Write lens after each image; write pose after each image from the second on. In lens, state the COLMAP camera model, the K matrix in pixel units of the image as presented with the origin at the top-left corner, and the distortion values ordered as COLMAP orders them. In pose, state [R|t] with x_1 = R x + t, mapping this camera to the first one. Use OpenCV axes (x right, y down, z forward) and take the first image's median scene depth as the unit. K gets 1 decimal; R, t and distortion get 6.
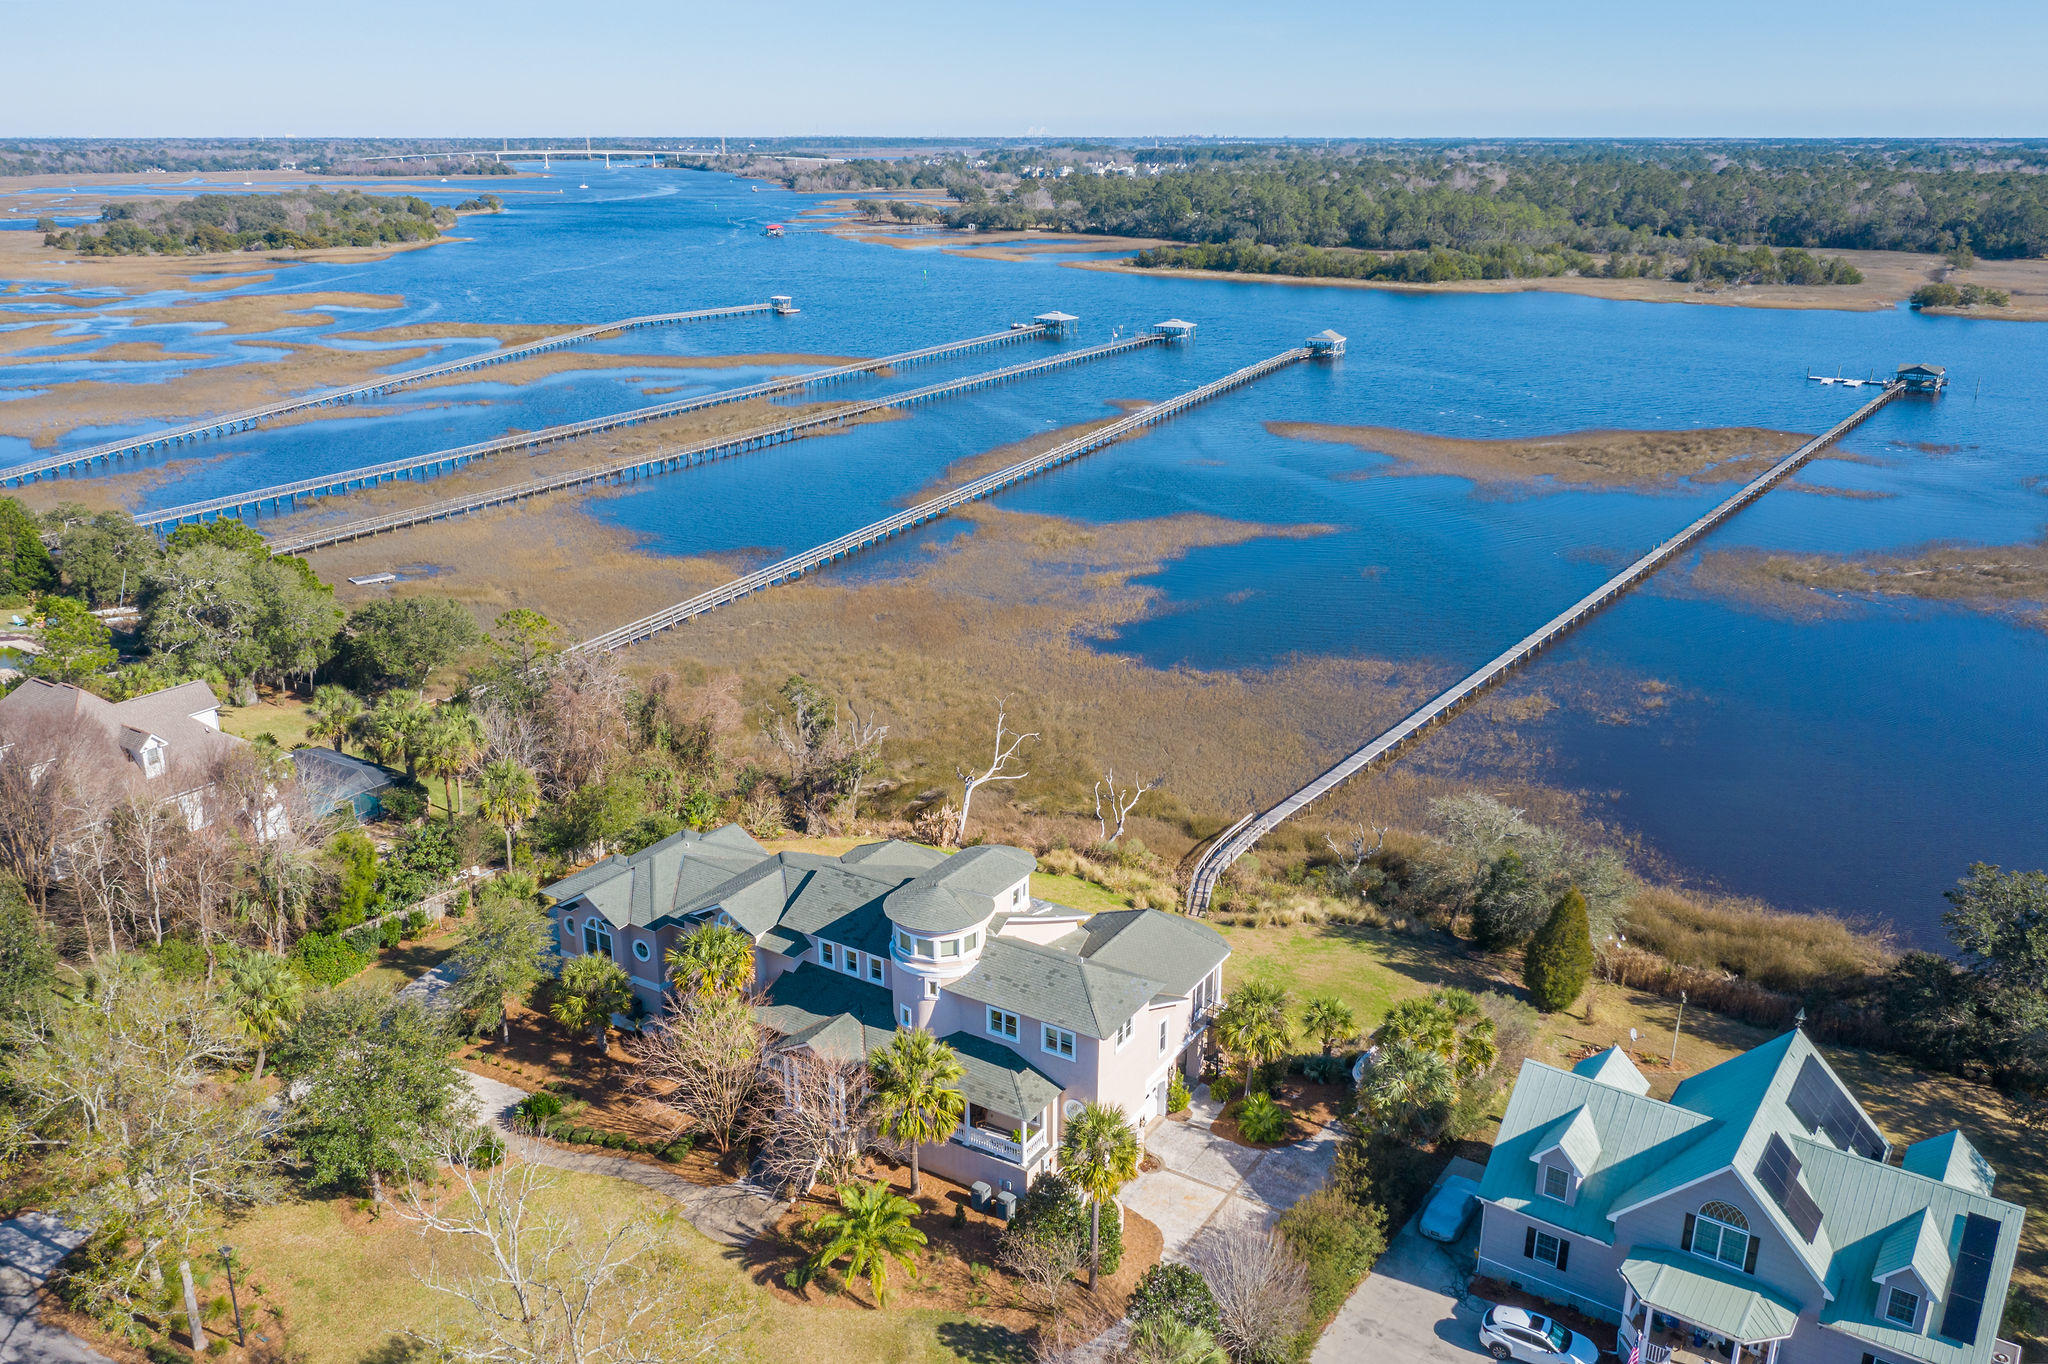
lens RADIAL K [[1616.6, 0, 1024.0], [0, 1616.6, 682.0], [0, 0, 1]] dist [-0.031241, 0.033650]
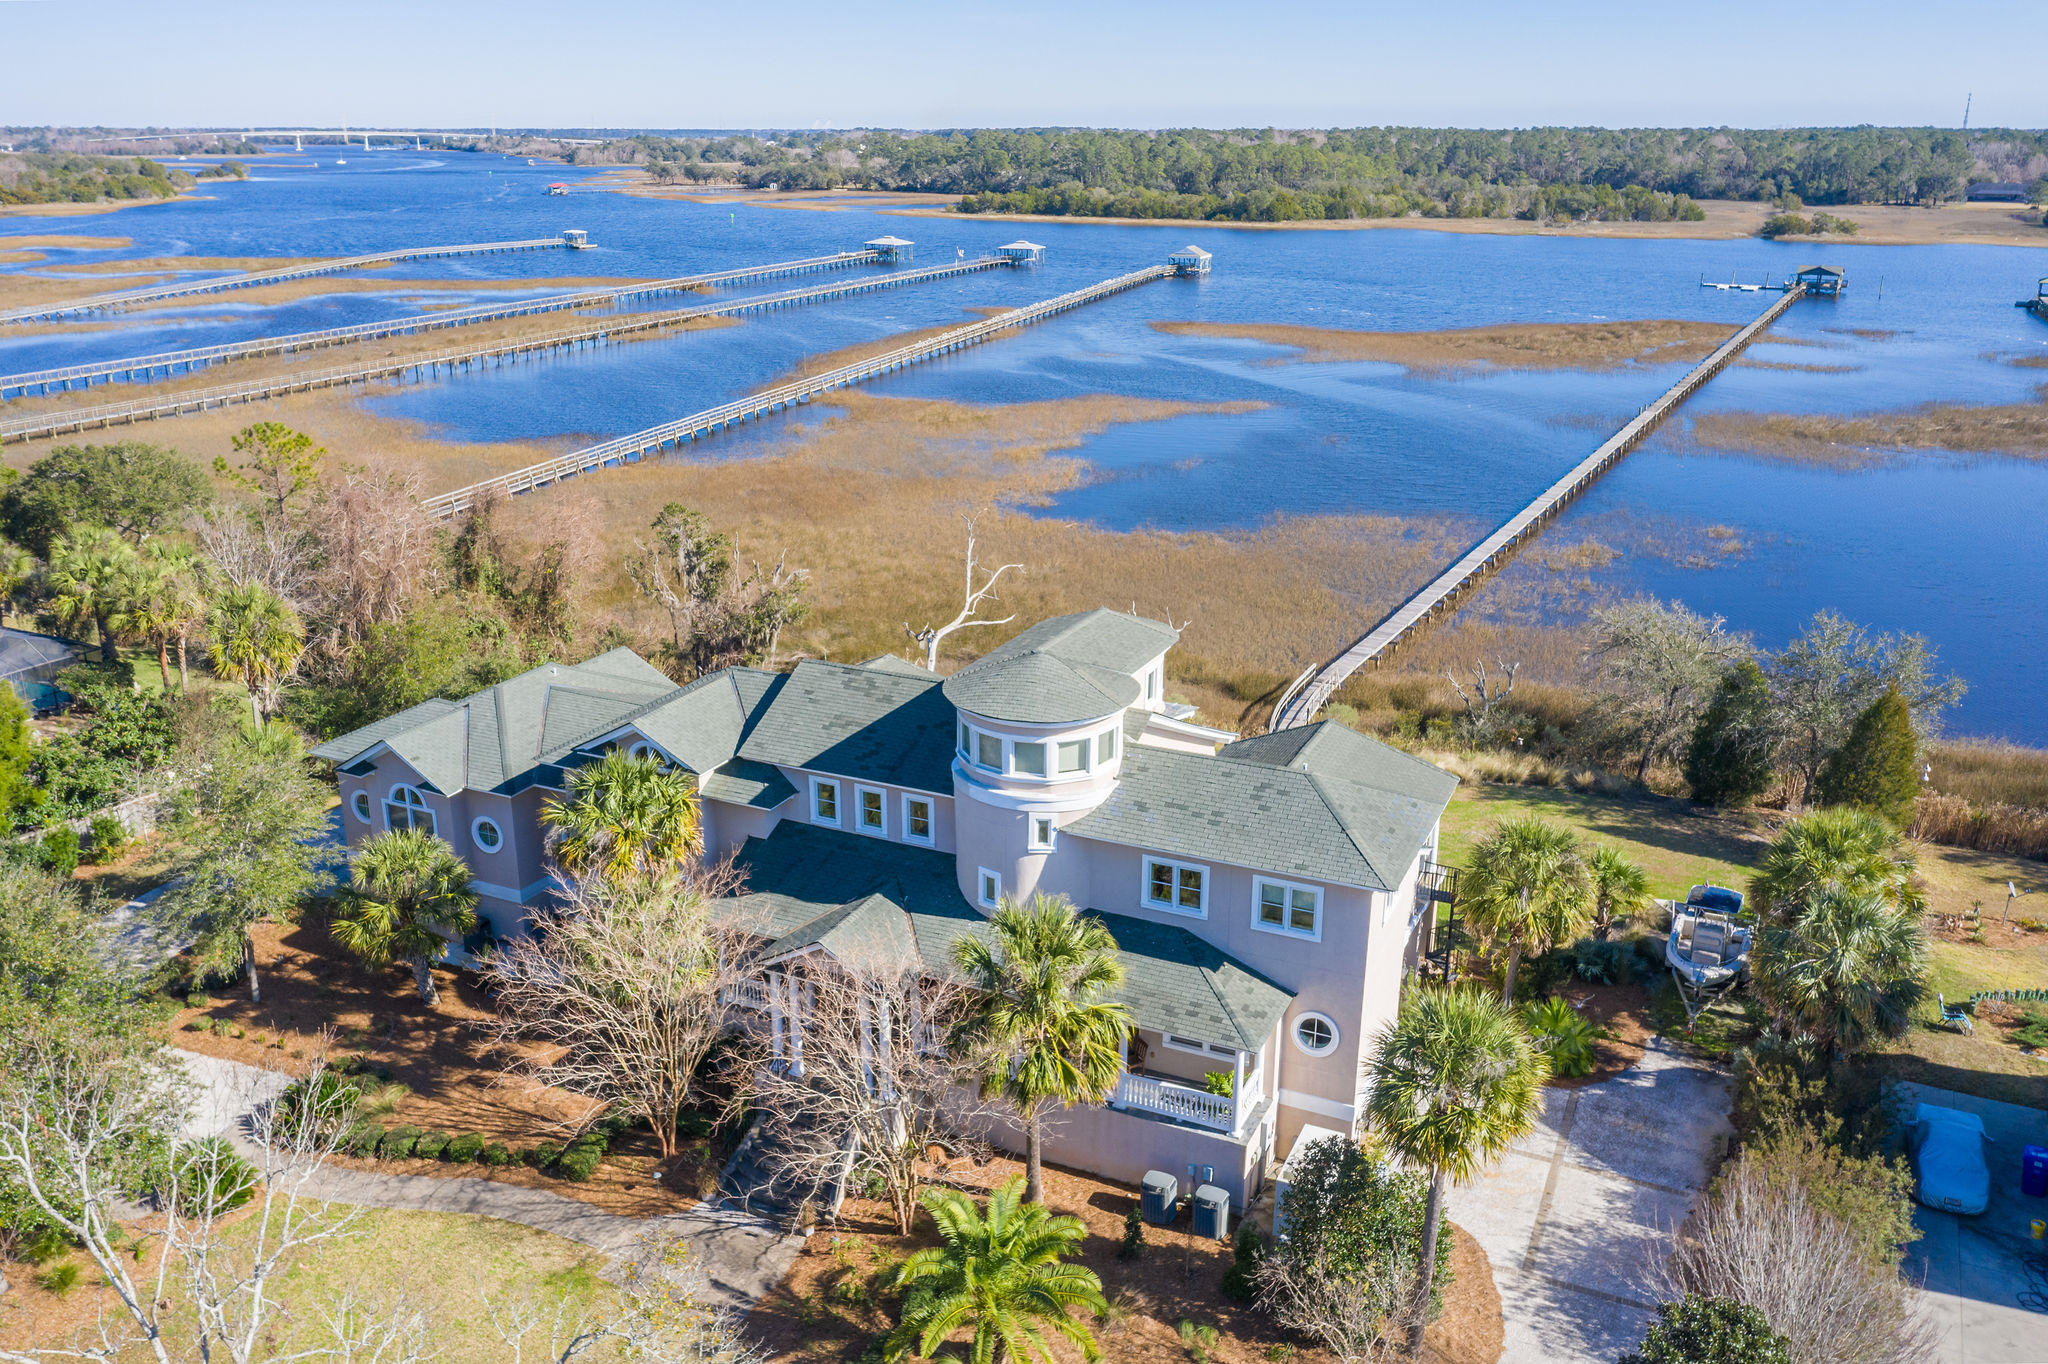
lens RADIAL K [[1646.6, 0, 1024.0], [0, 1646.6, 682.0], [0, 0, 1]] dist [-0.020127, 0.008400]
pose [[0.992358, -0.036514, 0.117868, -0.079765], [0.036956, 0.999316, -0.001561, 0.086129], [-0.117731, 0.005905, 0.993028, 0.270886]]
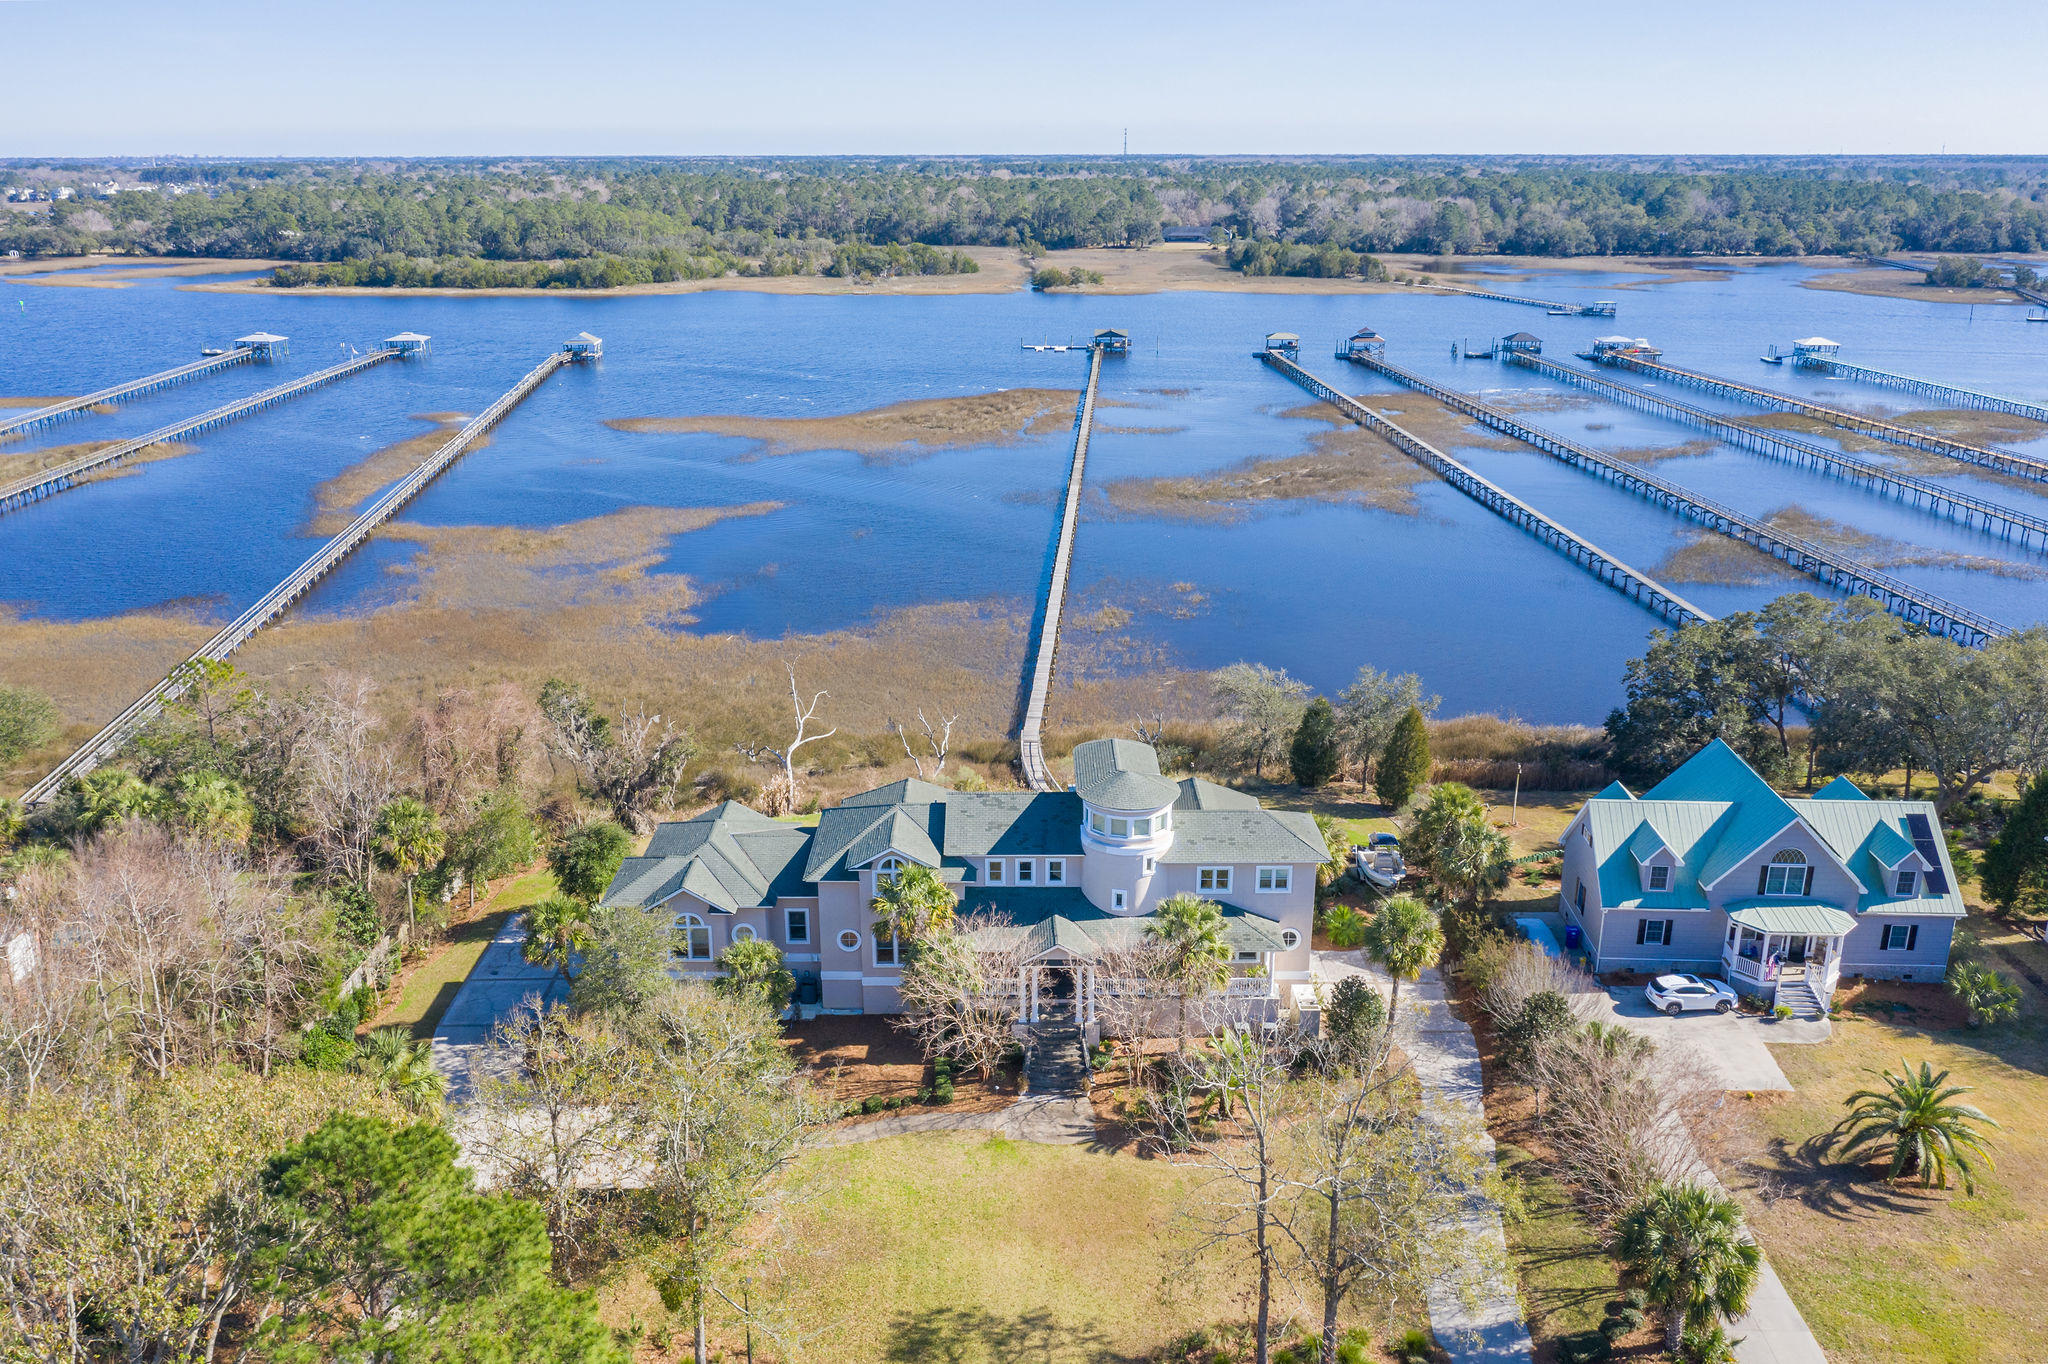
lens RADIAL K [[1620.1, 0, 1024.0], [0, 1620.1, 682.0], [0, 0, 1]] dist [-0.013420, -0.005526]
pose [[0.841895, -0.165025, 0.513790, -0.407898], [0.171105, 0.984599, 0.035872, 0.011442], [-0.511797, 0.057712, 0.857166, 0.073454]]
